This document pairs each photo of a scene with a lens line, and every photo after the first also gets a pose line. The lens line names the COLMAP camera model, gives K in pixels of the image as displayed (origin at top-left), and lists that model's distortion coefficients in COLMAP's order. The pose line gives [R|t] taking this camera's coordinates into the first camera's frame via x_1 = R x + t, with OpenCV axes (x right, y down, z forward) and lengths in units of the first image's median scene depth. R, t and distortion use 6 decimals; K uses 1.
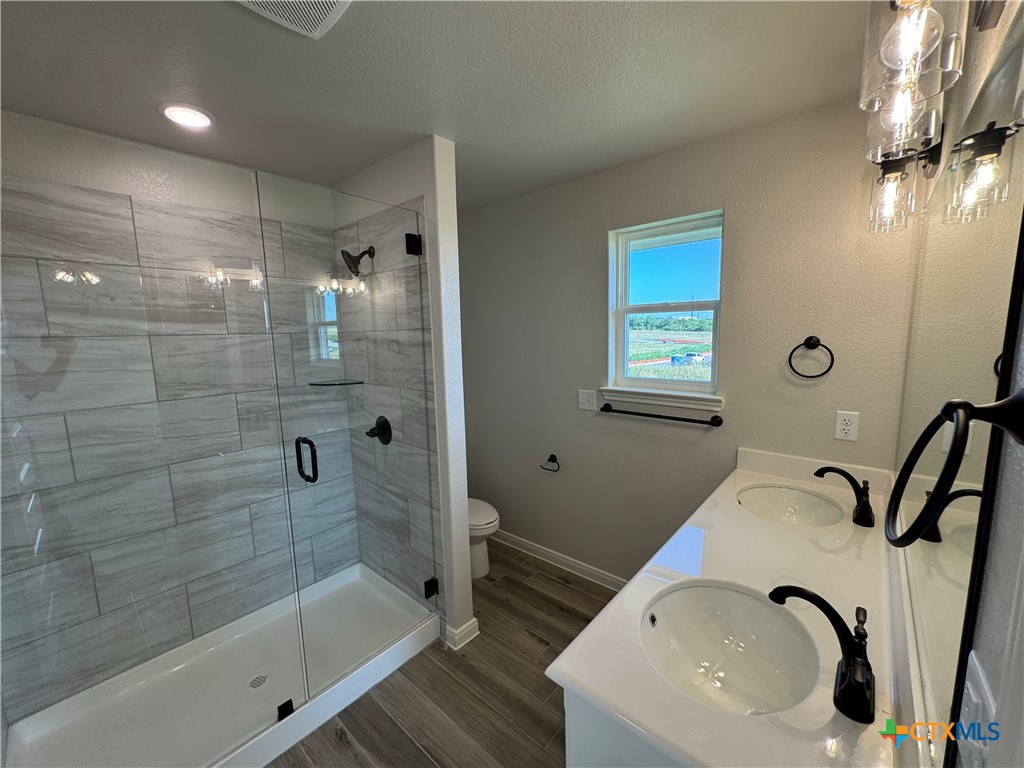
lens RADIAL K [[408.8, 0, 514.1], [0, 408.8, 386.4], [0, 0, 1]] dist [-0.004479, 0.000144]
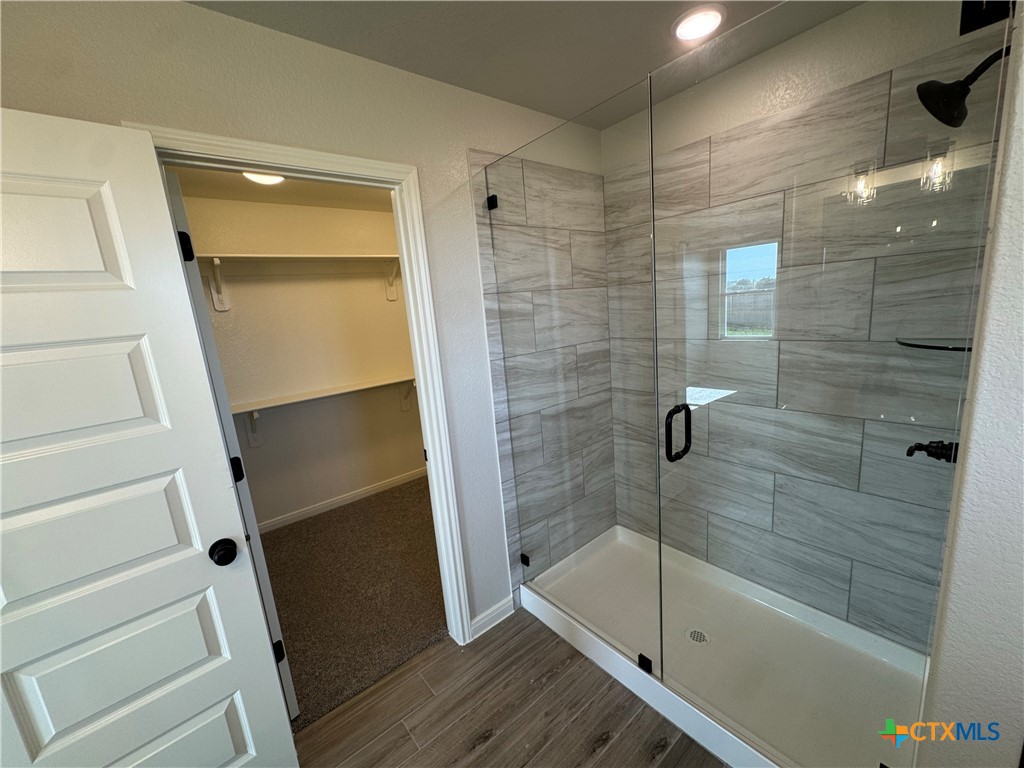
lens RADIAL K [[408.8, 0, 512.8], [0, 408.8, 385.3], [0, 0, 1]] dist [-0.004479, 0.000144]
pose [[-0.167155, 0.229267, -0.958904, 0.227227], [-0.041502, 0.970089, 0.239176, -0.071042], [0.985057, 0.079776, -0.152640, 0.600421]]
